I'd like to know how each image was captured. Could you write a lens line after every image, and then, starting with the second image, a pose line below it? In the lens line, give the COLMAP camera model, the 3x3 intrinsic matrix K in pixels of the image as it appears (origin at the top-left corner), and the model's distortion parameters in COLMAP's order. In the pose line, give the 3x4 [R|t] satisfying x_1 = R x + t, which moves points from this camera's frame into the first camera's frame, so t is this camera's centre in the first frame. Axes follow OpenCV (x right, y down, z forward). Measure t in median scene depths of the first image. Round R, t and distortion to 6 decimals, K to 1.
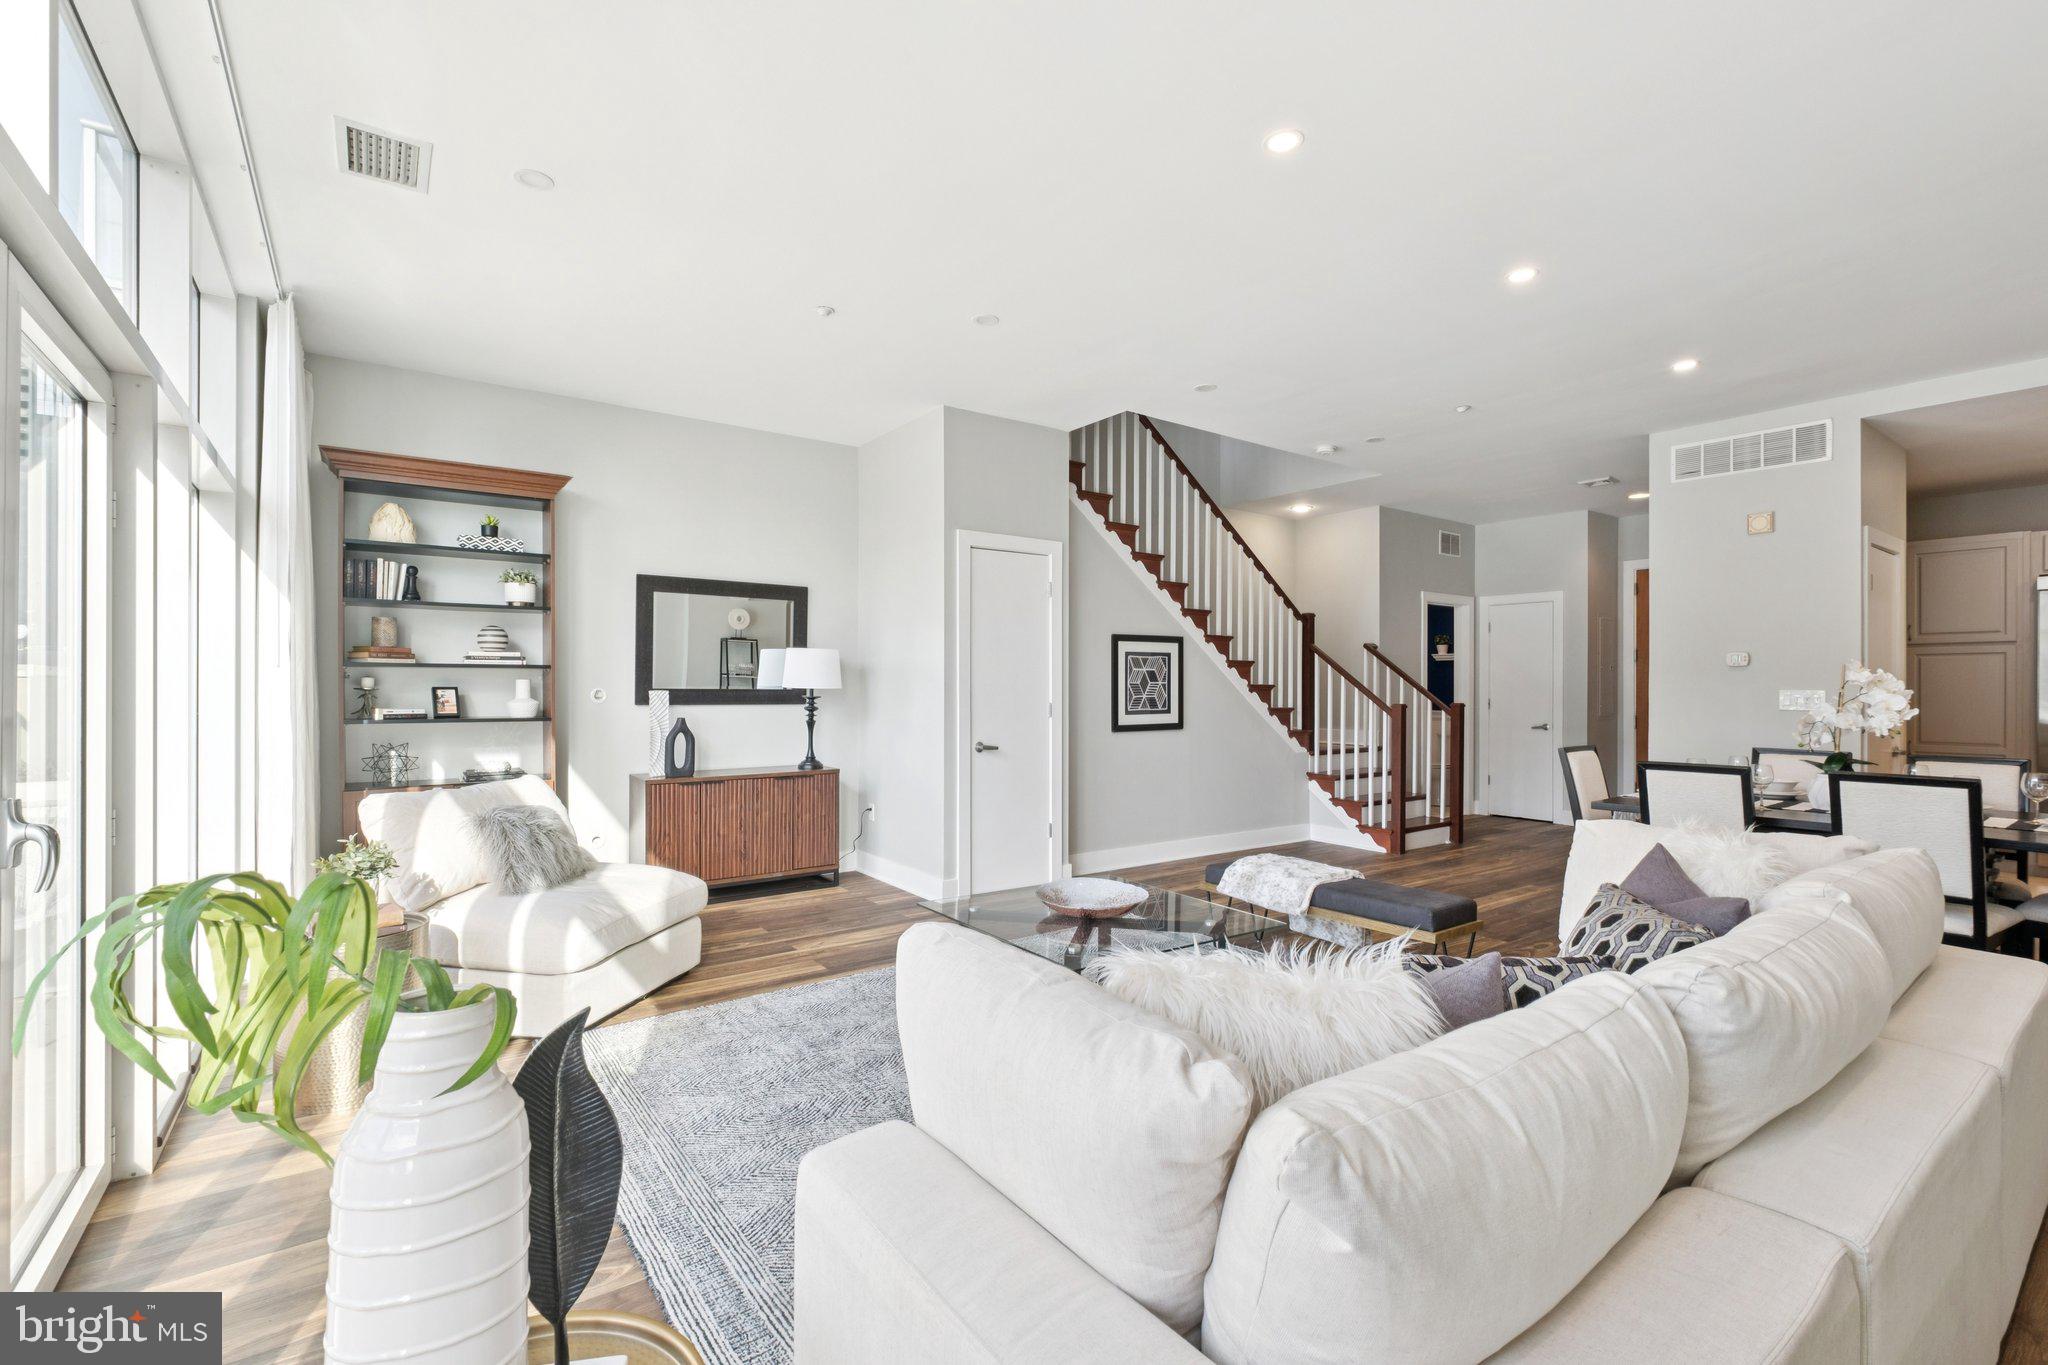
lens RADIAL K [[902.9, 0, 1027.4], [0, 902.9, 681.5], [0, 0, 1]] dist [0.000070, 0.000016]
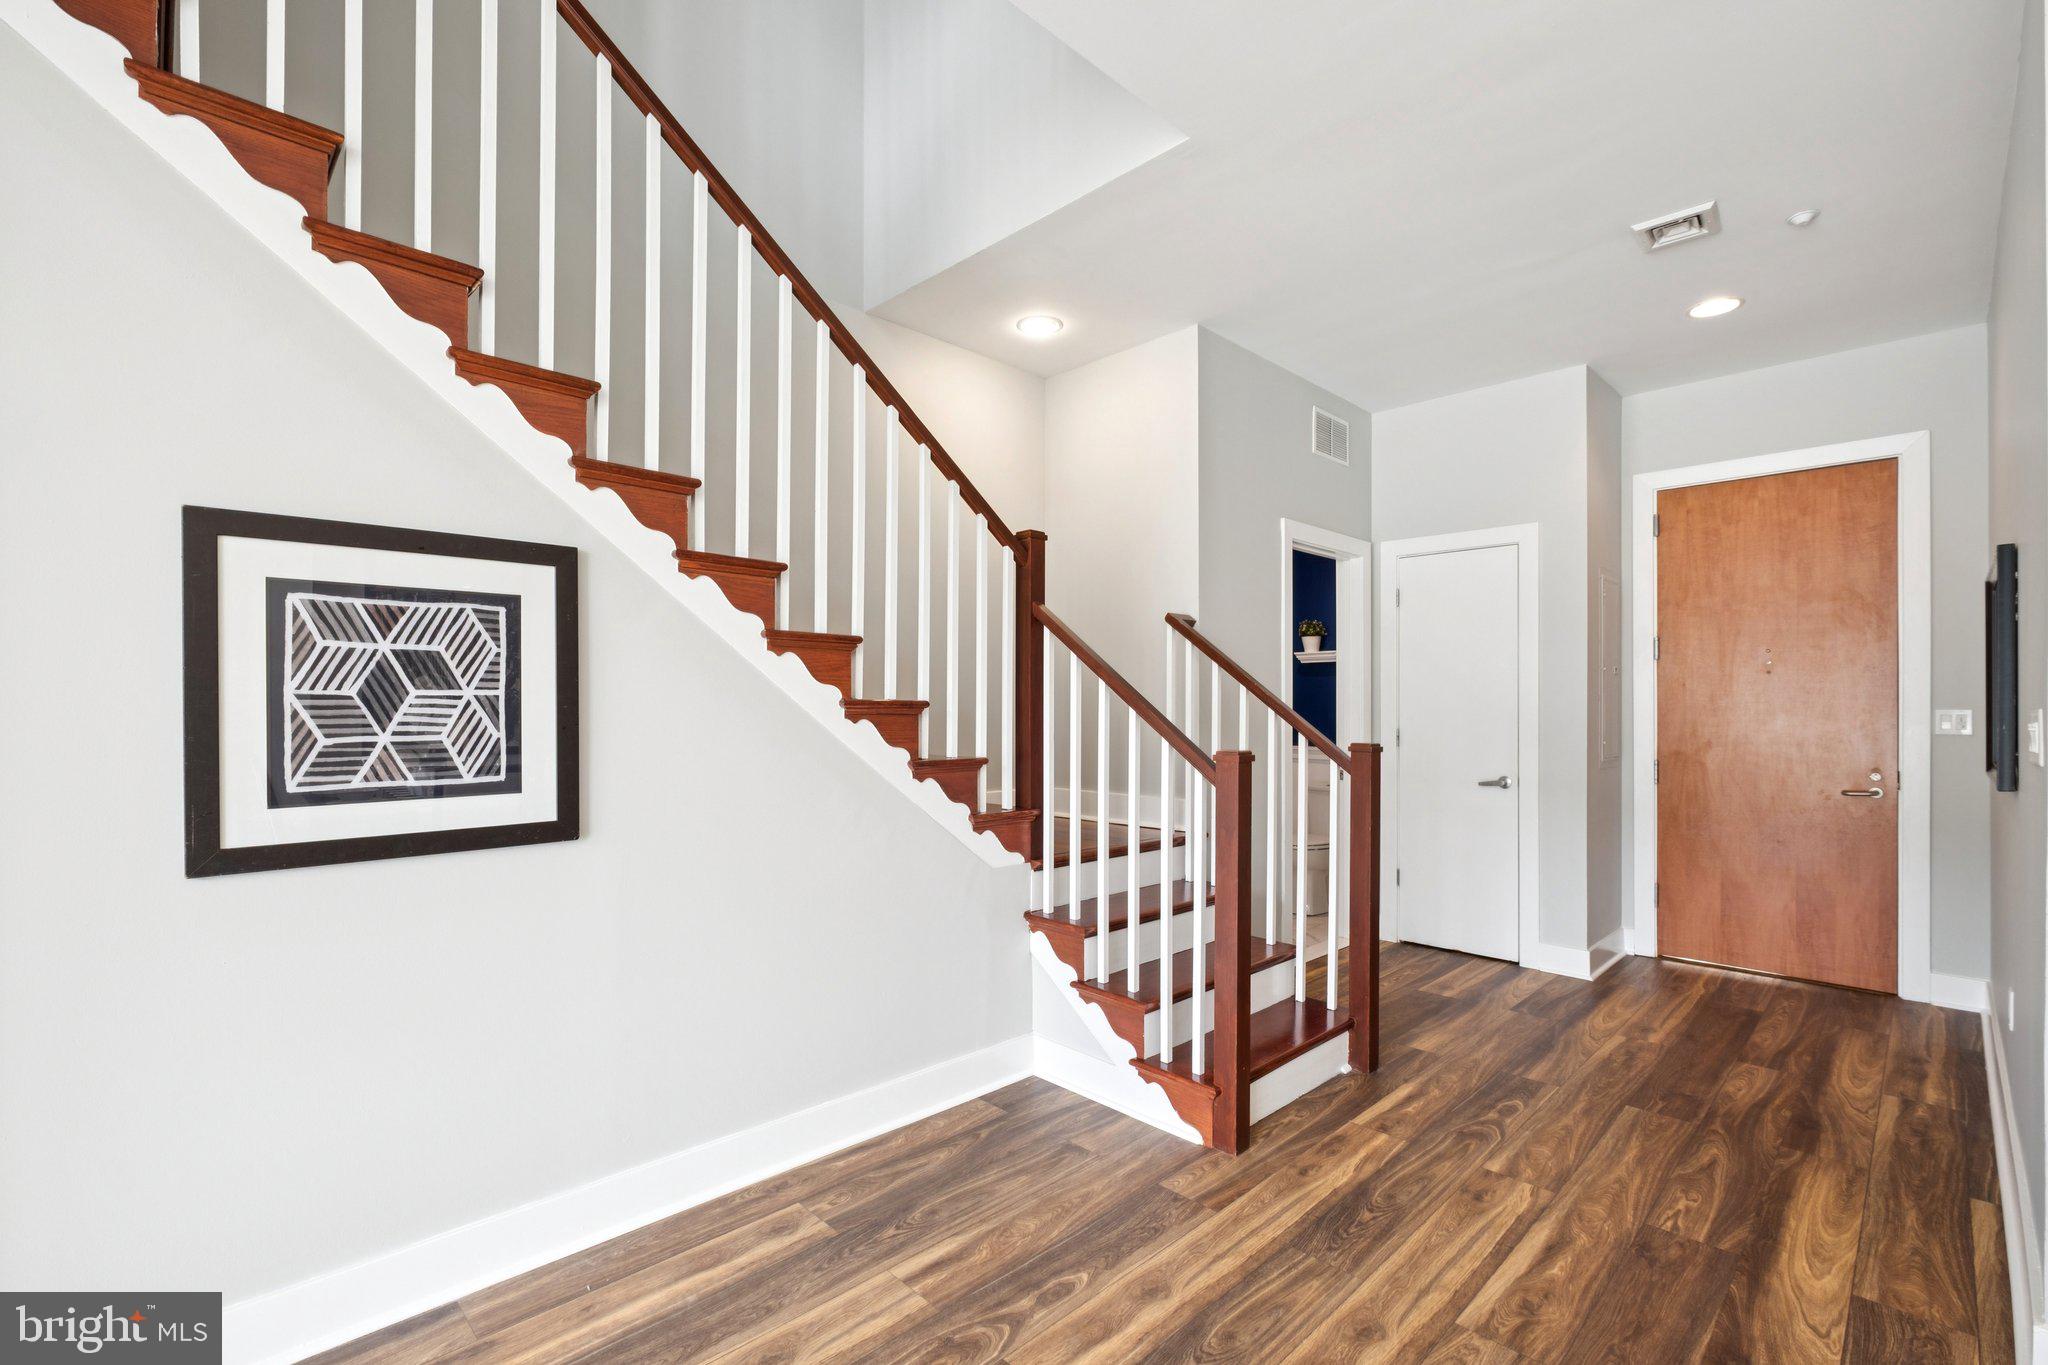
lens RADIAL K [[902.9, 0, 1021.2], [0, 902.9, 697.1], [0, 0, 1]] dist [0.000070, 0.000016]
pose [[0.990015, 0.000846, 0.140963, 0.251102], [0.000013, 0.999981, -0.006089, 0.004225], [-0.140965, 0.006030, 0.989996, 0.591802]]
